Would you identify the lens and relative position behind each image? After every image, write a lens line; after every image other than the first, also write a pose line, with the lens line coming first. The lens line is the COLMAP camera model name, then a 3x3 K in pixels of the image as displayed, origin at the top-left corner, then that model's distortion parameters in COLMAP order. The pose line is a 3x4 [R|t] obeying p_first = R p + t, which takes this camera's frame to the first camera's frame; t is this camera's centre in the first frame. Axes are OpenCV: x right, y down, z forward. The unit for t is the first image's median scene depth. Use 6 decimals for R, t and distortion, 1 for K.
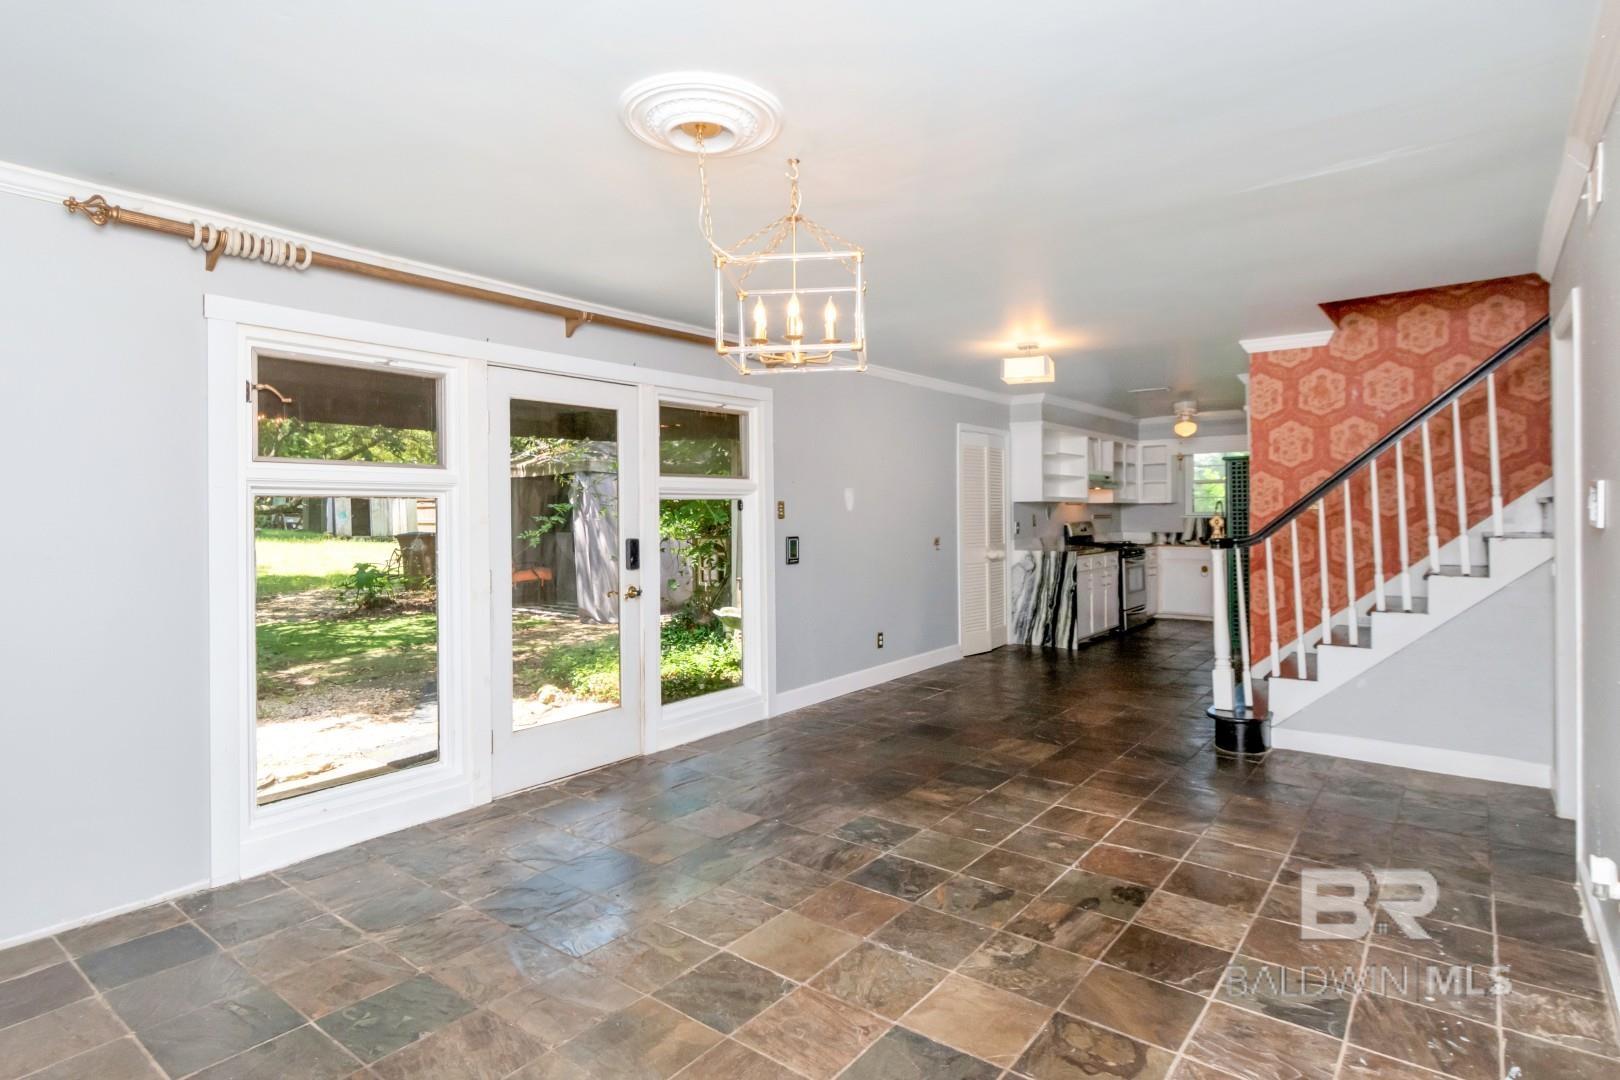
lens RADIAL K [[846.8, 0, 801.0], [0, 846.8, 510.1], [0, 0, 1]] dist [-0.002739, -0.000900]
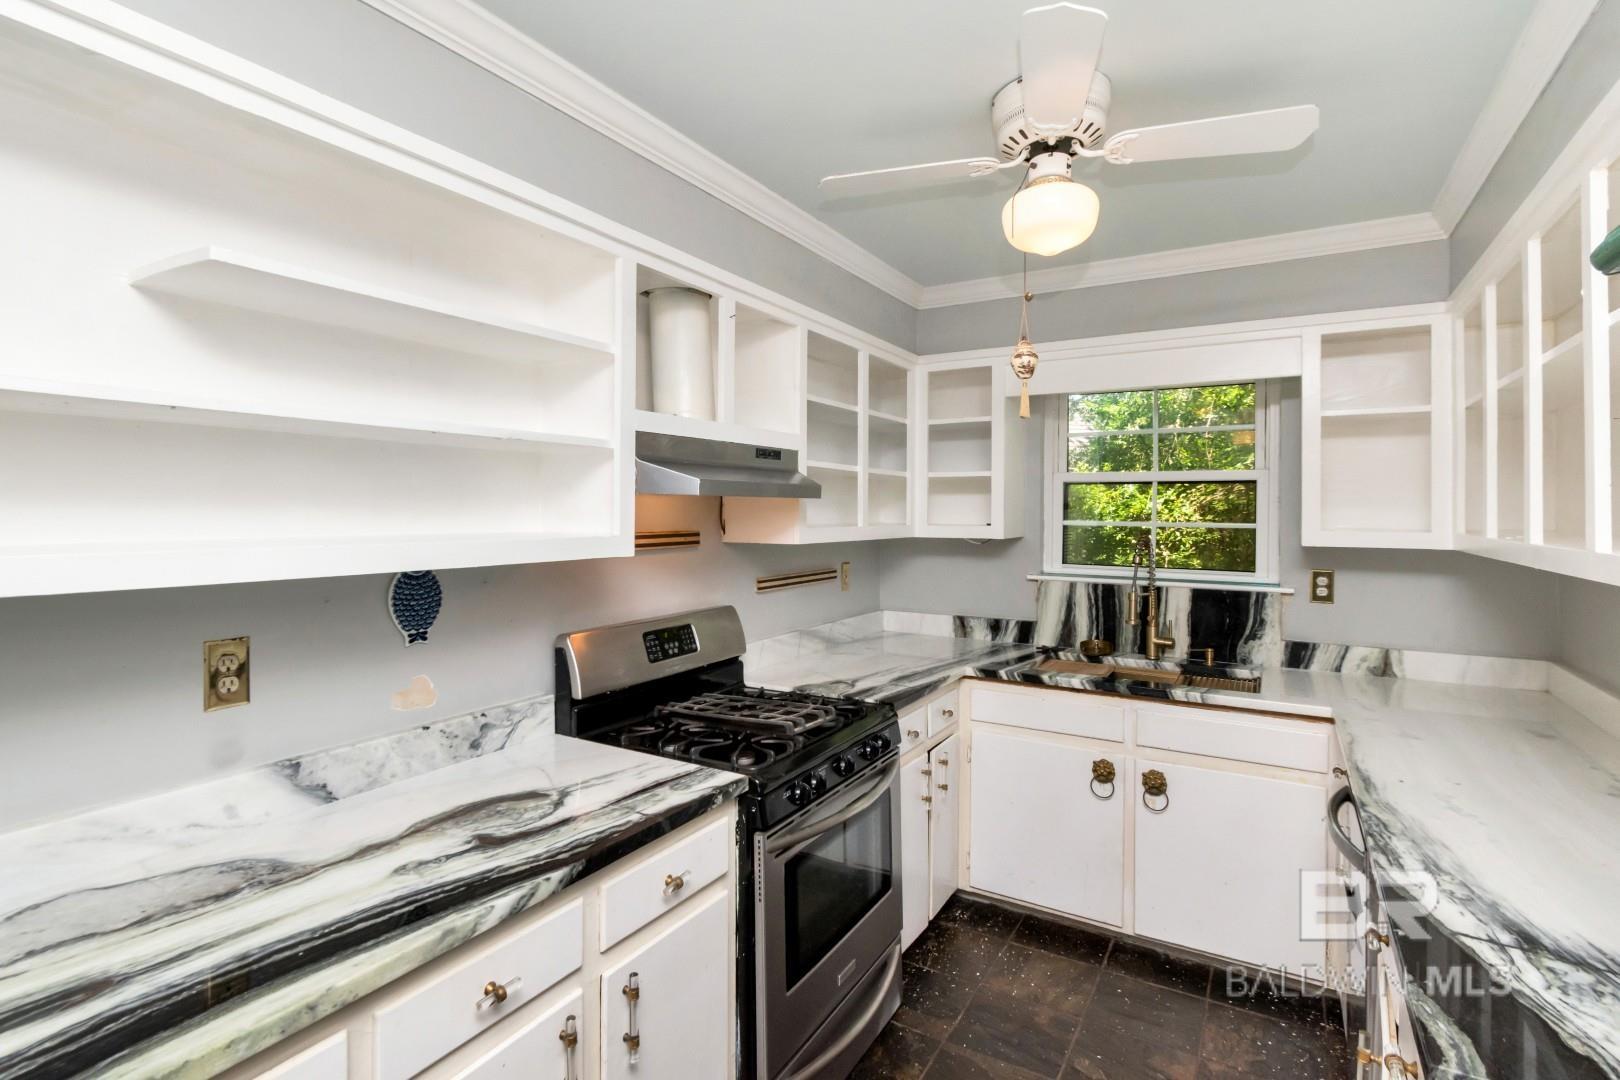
lens RADIAL K [[782.9, 0, 805.9], [0, 782.9, 509.6], [0, 0, 1]] dist [0.015483, -0.013757]
pose [[0.990710, 0.015619, 0.135091, 0.907491], [-0.016029, 0.999870, 0.001944, -0.057455], [-0.135043, -0.004091, 0.990831, 2.009268]]
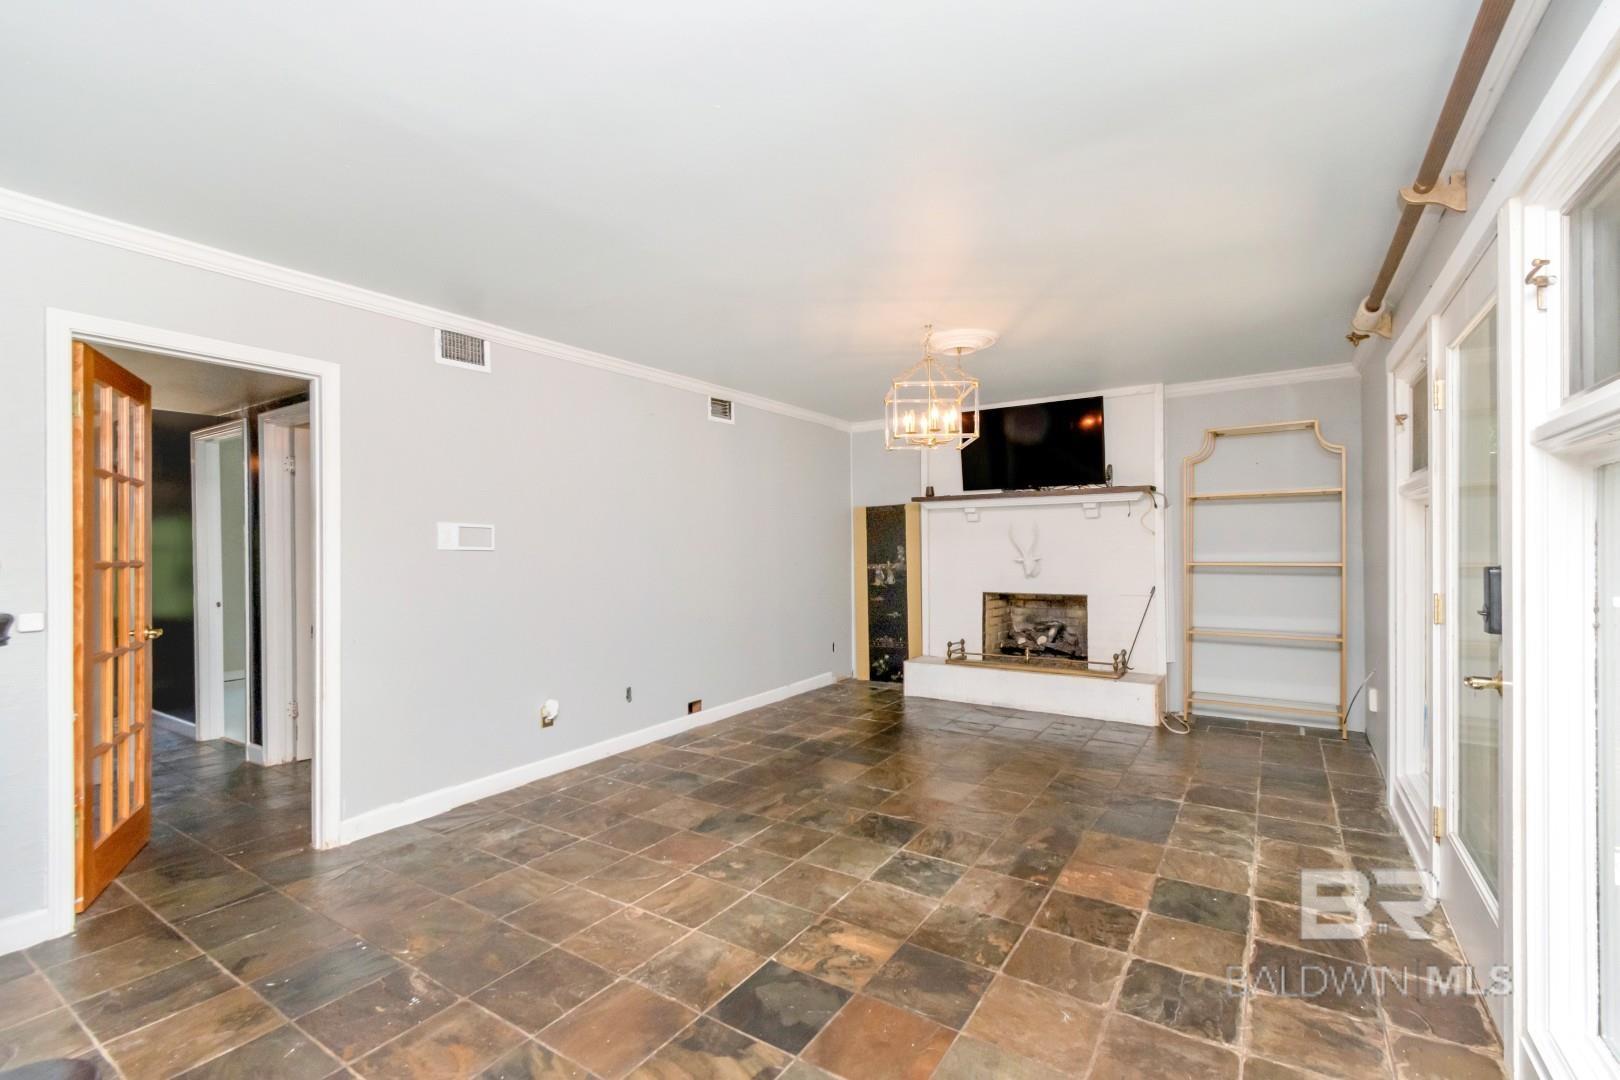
lens RADIAL K [[713.6, 0, 810.0], [0, 713.6, 540.0], [0, 0, 1]] dist [0.000766, -0.000233]
pose [[-0.995643, 0.021256, -0.090792, 0.261570], [0.022118, 0.999719, -0.008500, 0.017893], [0.090586, -0.010471, -0.995834, 1.717009]]
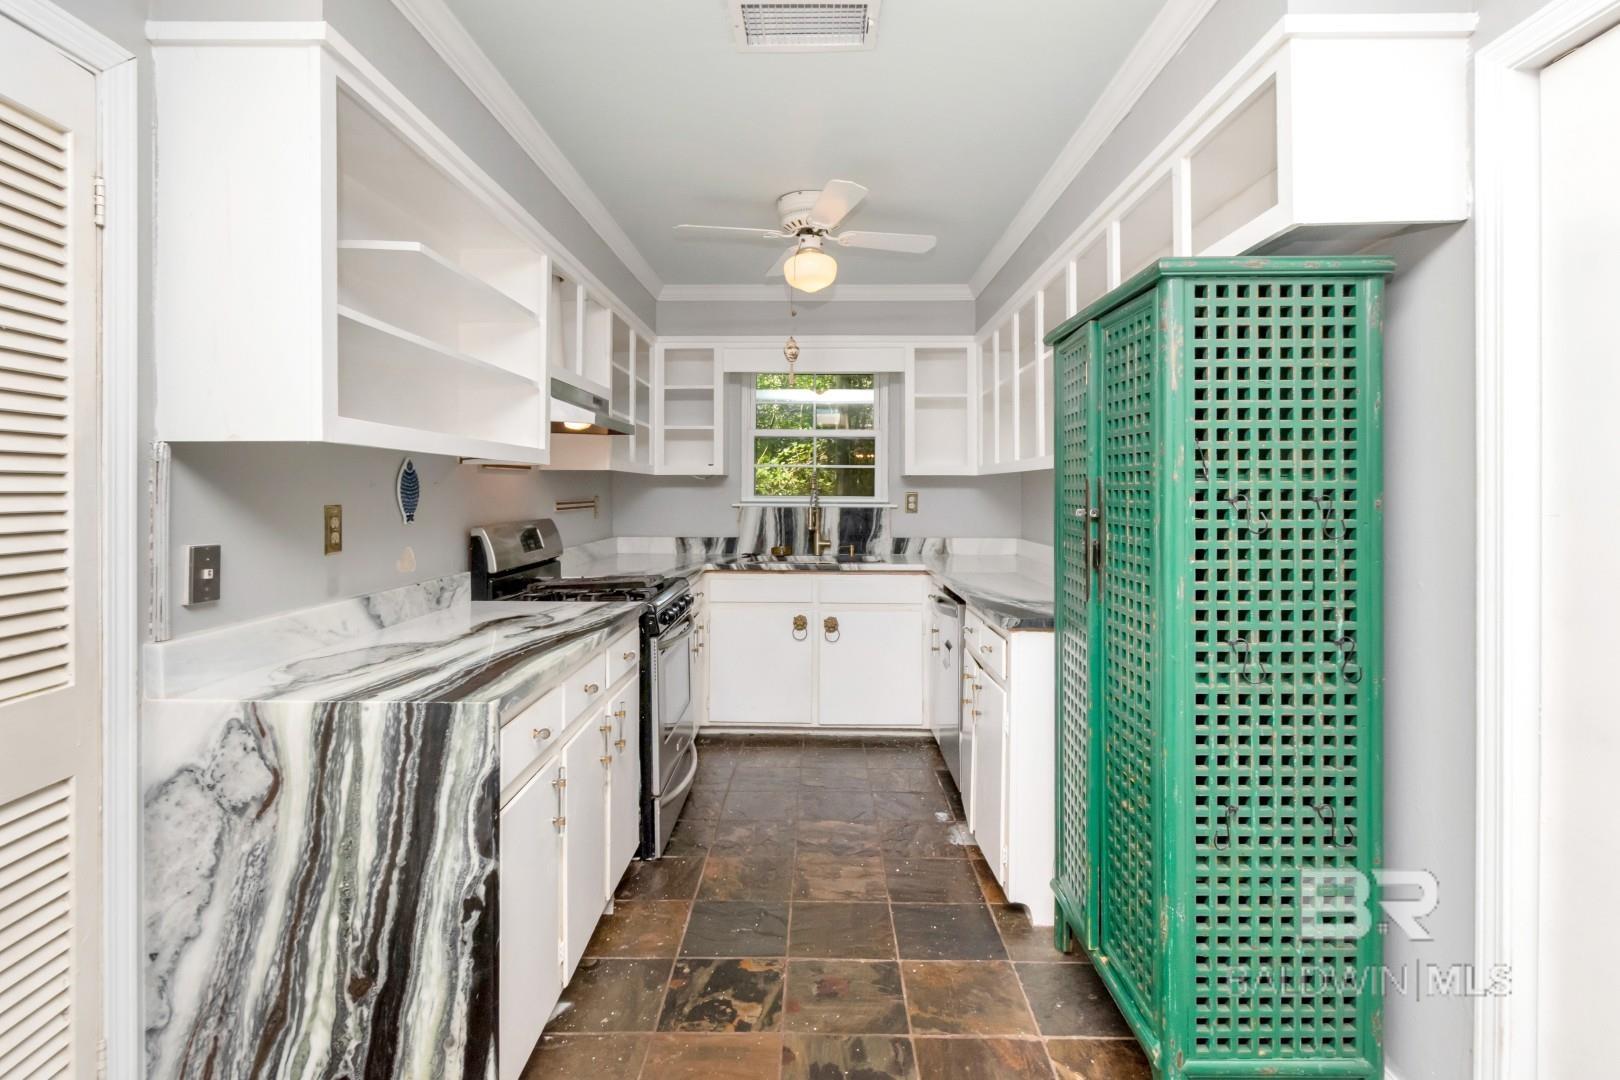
lens RADIAL K [[804.6, 0, 808.0], [0, 804.6, 489.8], [0, 0, 1]] dist [-0.000862, -0.000198]
pose [[0.793036, 0.011434, 0.609067, 0.590883], [-0.011991, 0.999923, -0.003158, -0.000056], [-0.609057, -0.004799, 0.793112, 1.781746]]
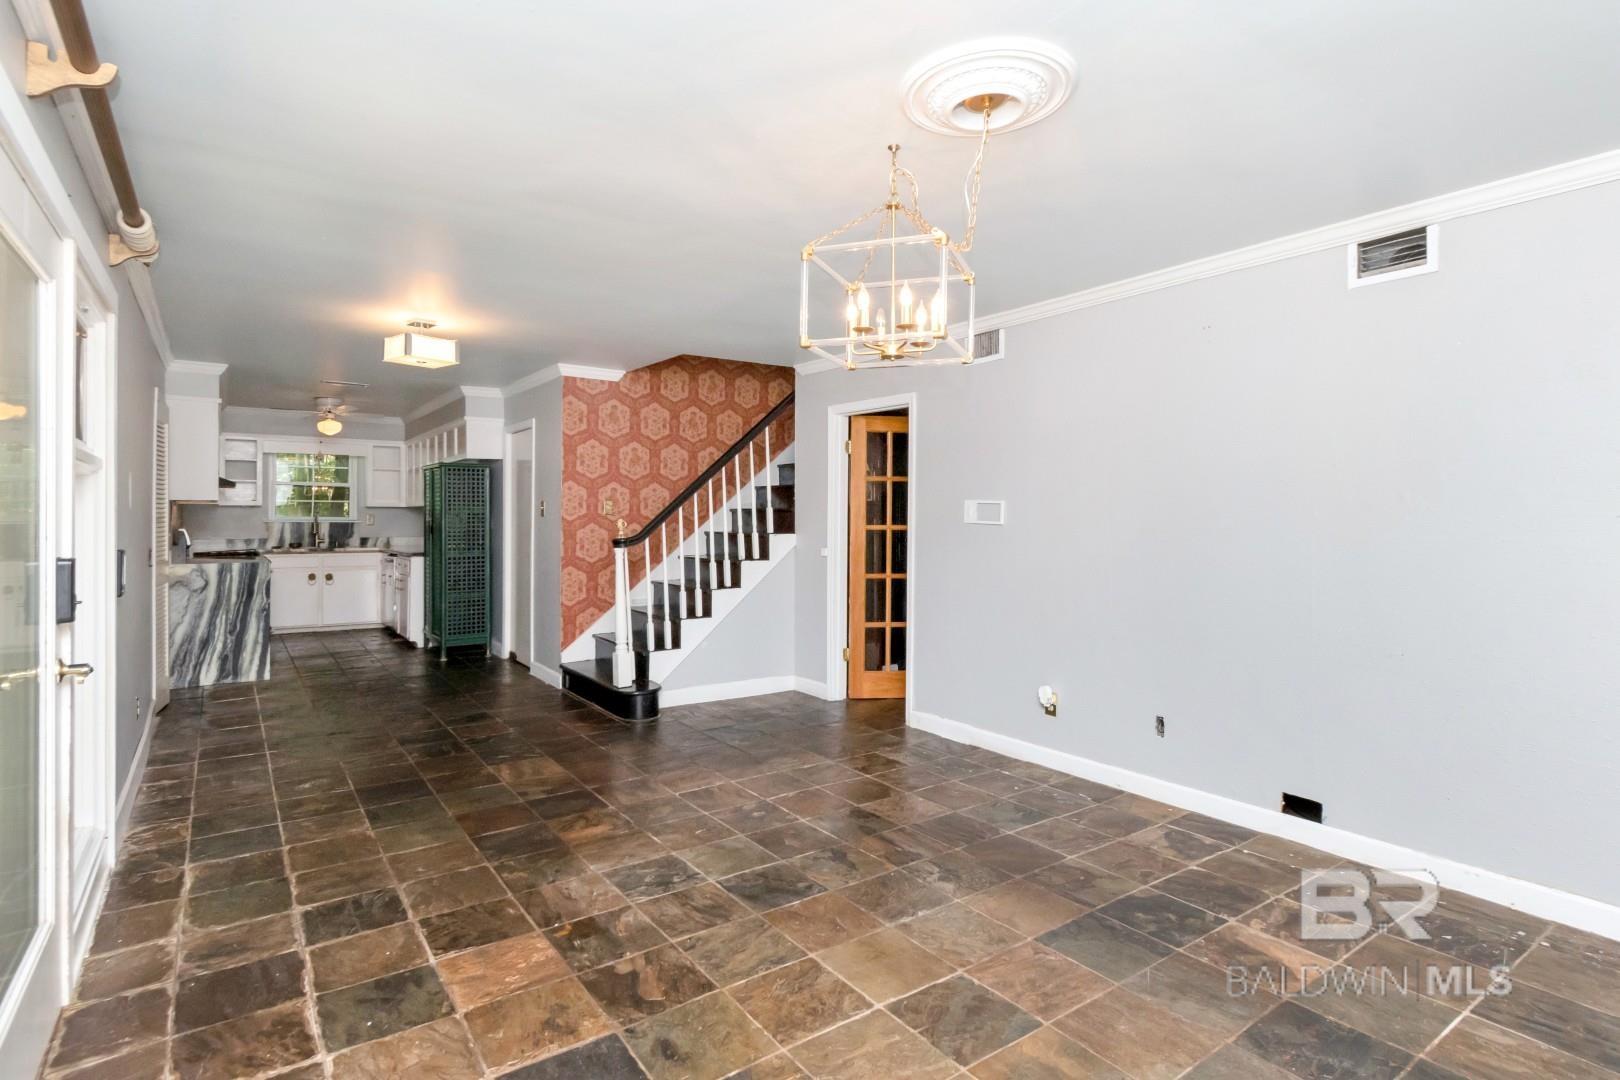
lens RADIAL K [[821.6, 0, 800.3], [0, 821.6, 513.6], [0, 0, 1]] dist [-0.000472, 0.000380]
pose [[0.283897, 0.012993, 0.958767, -0.666521], [-0.008441, 0.999903, -0.011051, 0.013158], [-0.958818, -0.004956, 0.283979, 0.596337]]
